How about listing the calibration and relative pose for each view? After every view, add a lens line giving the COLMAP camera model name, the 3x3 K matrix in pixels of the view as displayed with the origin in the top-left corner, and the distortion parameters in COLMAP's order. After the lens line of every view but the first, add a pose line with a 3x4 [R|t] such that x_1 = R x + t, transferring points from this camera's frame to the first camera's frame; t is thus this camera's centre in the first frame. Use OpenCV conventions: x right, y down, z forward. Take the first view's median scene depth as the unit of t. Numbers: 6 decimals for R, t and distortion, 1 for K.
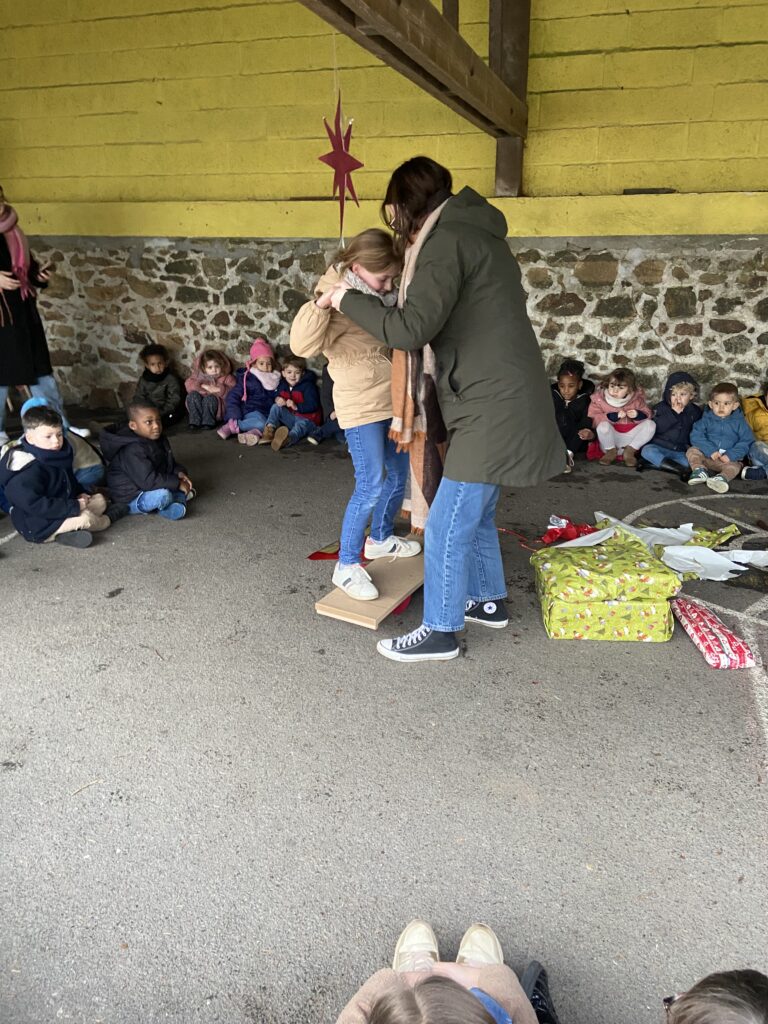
lens RADIAL K [[765.3, 0, 389.6], [0, 765.3, 499.4], [0, 0, 1]] dist [0.133760, -0.167167]
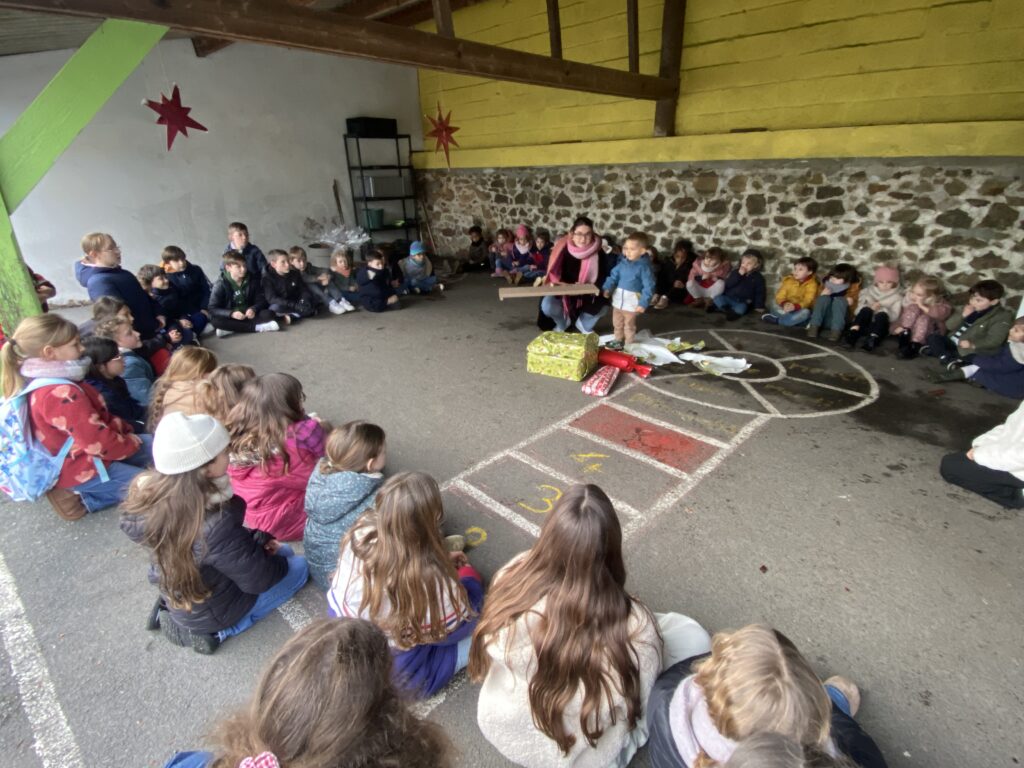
lens RADIAL K [[511.3, 0, 519.5], [0, 511.3, 384.0], [0, 0, 1]] dist [0.031619, -0.037253]
pose [[0.884349, 0.163208, -0.437367, 0.447746], [-0.129149, 0.985863, 0.106748, 0.042849], [0.448606, -0.037917, 0.892925, -0.109578]]
